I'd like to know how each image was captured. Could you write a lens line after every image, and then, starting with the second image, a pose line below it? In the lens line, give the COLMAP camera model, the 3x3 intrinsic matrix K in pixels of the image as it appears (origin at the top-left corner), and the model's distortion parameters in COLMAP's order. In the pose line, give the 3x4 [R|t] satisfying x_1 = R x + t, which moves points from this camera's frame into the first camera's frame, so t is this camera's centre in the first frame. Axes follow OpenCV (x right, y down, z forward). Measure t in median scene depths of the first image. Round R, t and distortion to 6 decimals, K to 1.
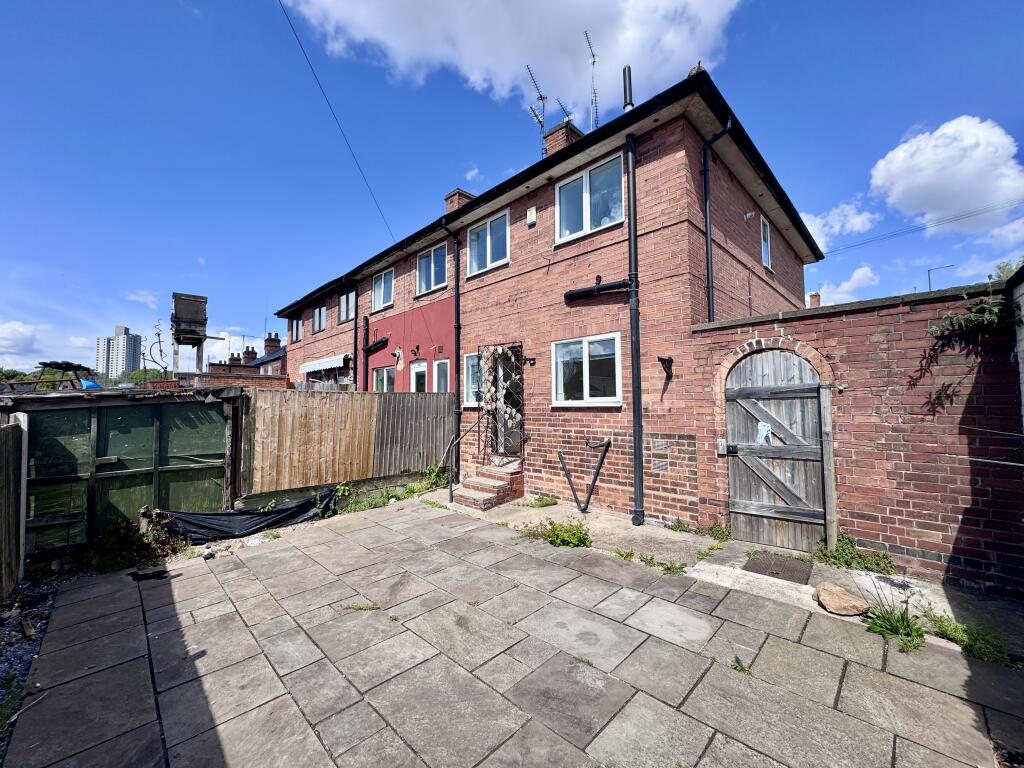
lens RADIAL K [[407.9, 0, 511.5], [0, 407.9, 382.6], [0, 0, 1]] dist [-0.000686, 0.000045]
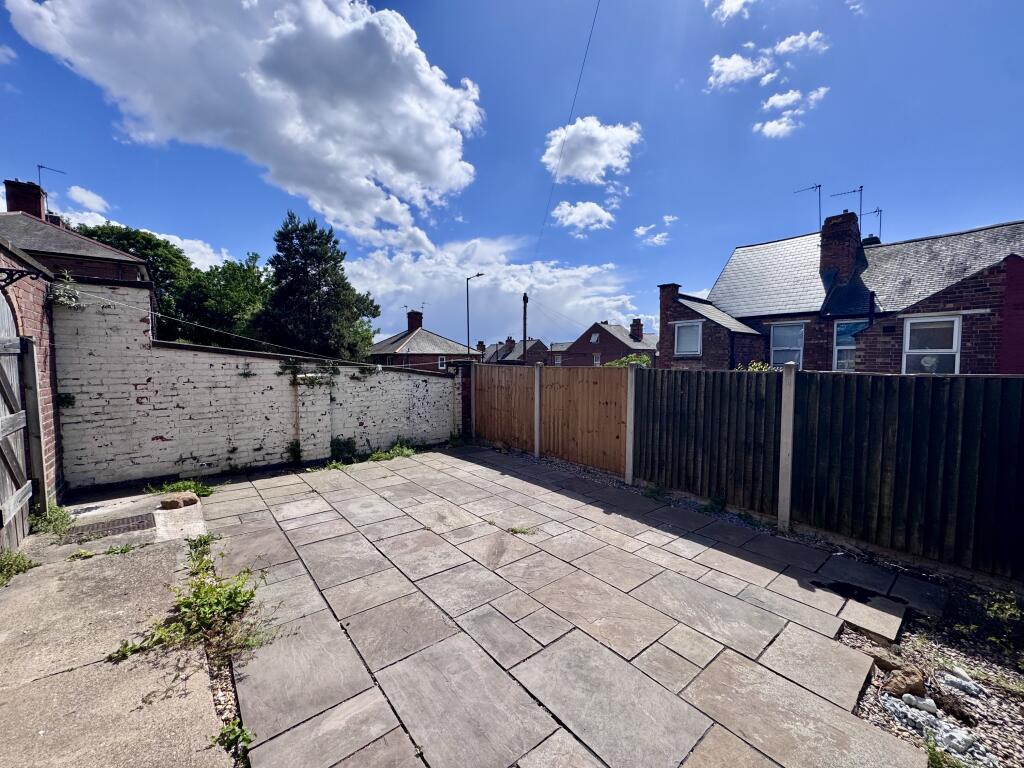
lens RADIAL K [[407.9, 0, 511.5], [0, 407.9, 382.6], [0, 0, 1]] dist [-0.000686, 0.000045]
pose [[-0.995962, 0.007938, 0.089419, -0.397789], [0.007645, 0.999964, -0.003615, 0.117553], [-0.089445, -0.002917, -0.995988, 1.936530]]
